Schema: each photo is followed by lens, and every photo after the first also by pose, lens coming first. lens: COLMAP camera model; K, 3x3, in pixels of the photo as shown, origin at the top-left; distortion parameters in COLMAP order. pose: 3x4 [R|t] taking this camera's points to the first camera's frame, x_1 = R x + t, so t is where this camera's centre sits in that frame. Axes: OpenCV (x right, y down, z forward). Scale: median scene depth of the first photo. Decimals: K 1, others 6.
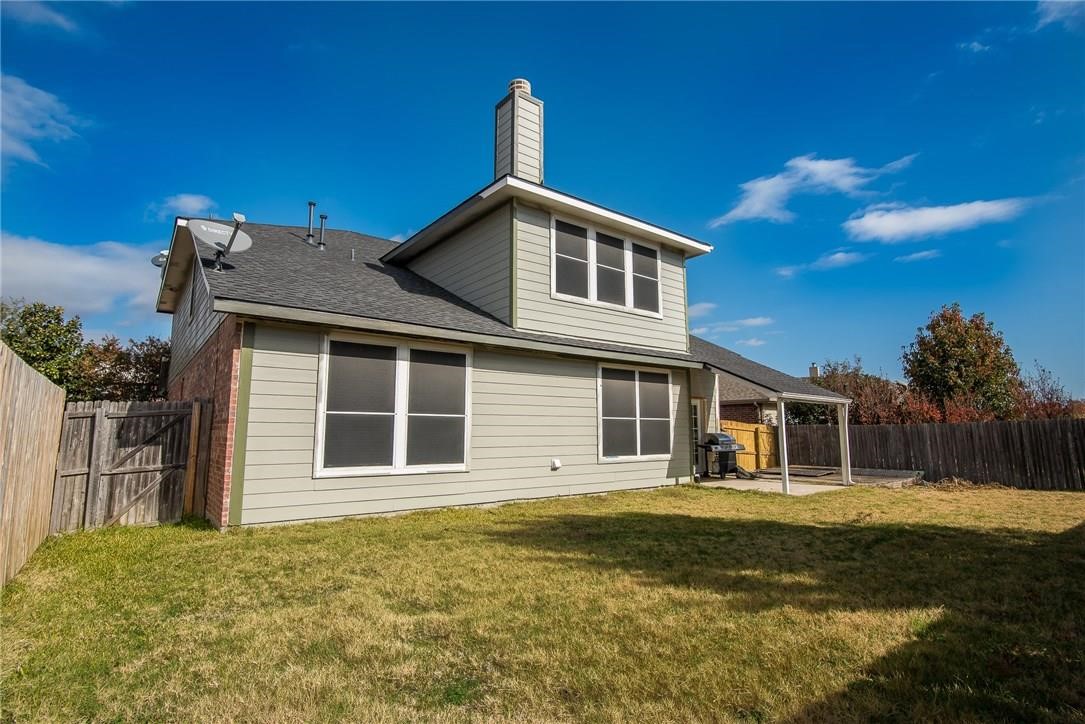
lens RADIAL K [[533.0, 0, 538.0], [0, 533.0, 363.1], [0, 0, 1]] dist [-0.018421, -0.001382]
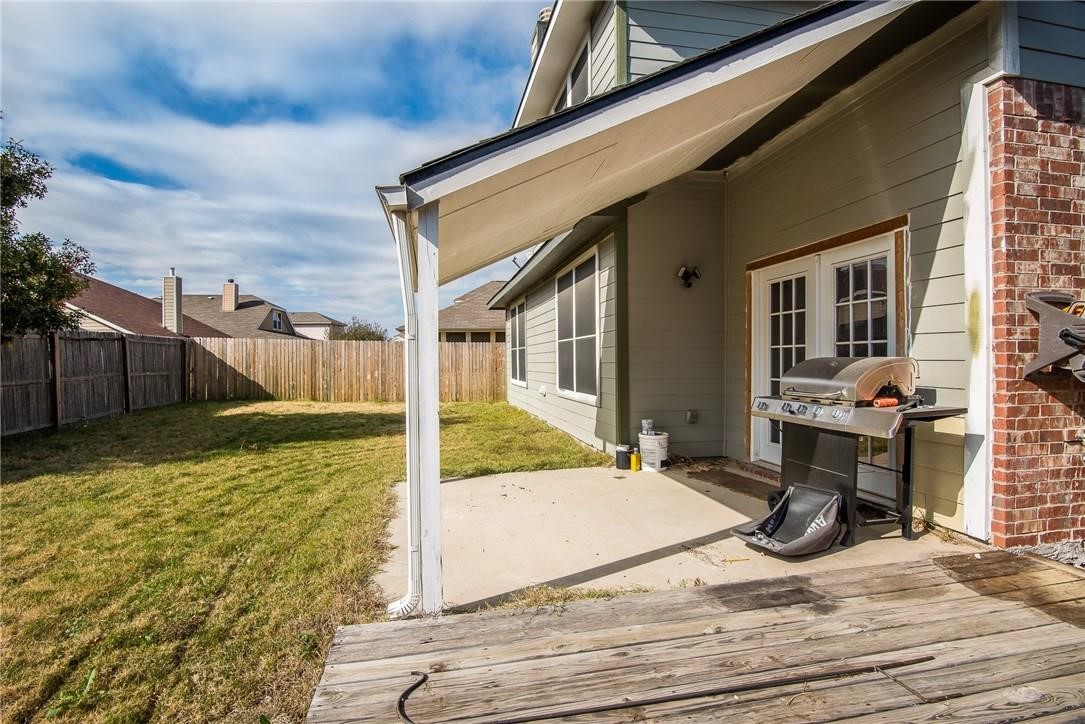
lens RADIAL K [[533.0, 0, 538.0], [0, 533.0, 363.1], [0, 0, 1]] dist [-0.018421, -0.001382]
pose [[-0.445244, 0.005286, -0.895394, 0.867285], [0.120506, 0.991239, -0.054070, 0.176145], [0.887263, -0.131975, -0.441980, 1.326844]]
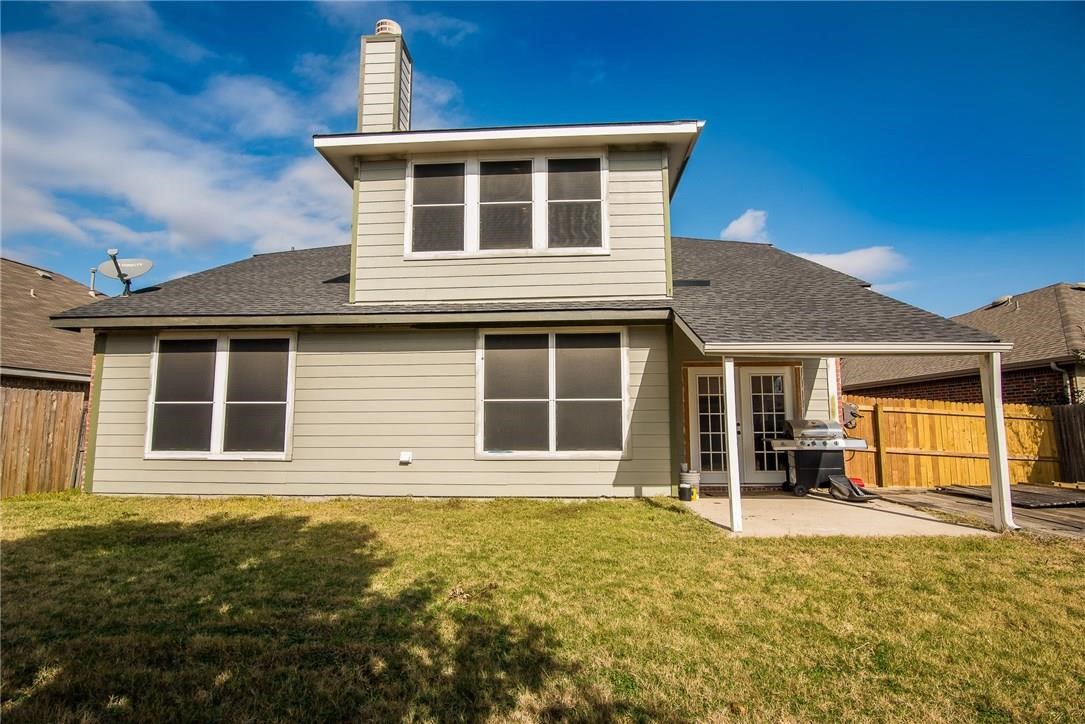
lens RADIAL K [[533.0, 0, 538.0], [0, 533.0, 363.1], [0, 0, 1]] dist [-0.018421, -0.001382]
pose [[0.755378, -0.079449, -0.650455, 0.680121], [0.087146, 0.995986, -0.020449, 0.071602], [0.649469, -0.041238, 0.759269, 0.469252]]
